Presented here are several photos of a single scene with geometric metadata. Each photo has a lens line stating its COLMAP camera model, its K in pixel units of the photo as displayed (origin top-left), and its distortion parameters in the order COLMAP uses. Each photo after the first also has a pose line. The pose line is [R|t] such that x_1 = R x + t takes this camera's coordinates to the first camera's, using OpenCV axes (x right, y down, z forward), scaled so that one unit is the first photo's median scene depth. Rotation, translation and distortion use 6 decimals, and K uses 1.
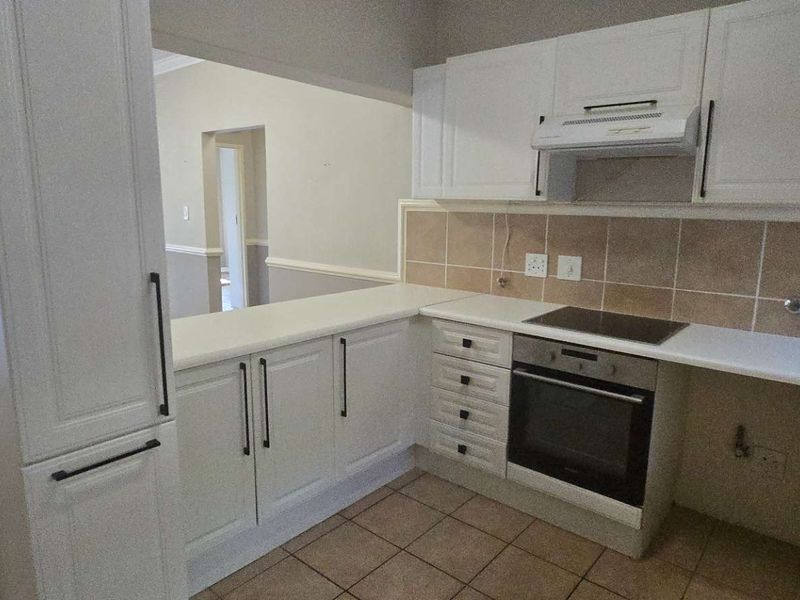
lens RADIAL K [[533.9, 0, 414.7], [0, 533.9, 290.6], [0, 0, 1]] dist [-0.001524, -0.000939]
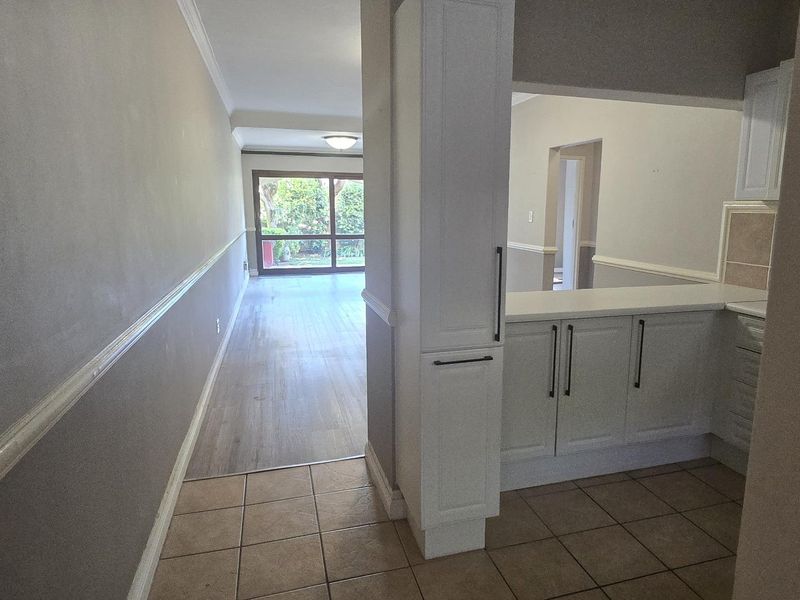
lens RADIAL K [[533.9, 0, 414.7], [0, 533.9, 290.6], [0, 0, 1]] dist [-0.001524, -0.000939]
pose [[0.813030, 0.083075, -0.576264, 0.111576], [-0.092032, 0.995662, 0.013691, 0.048248], [0.574902, 0.041904, 0.817149, -0.208978]]
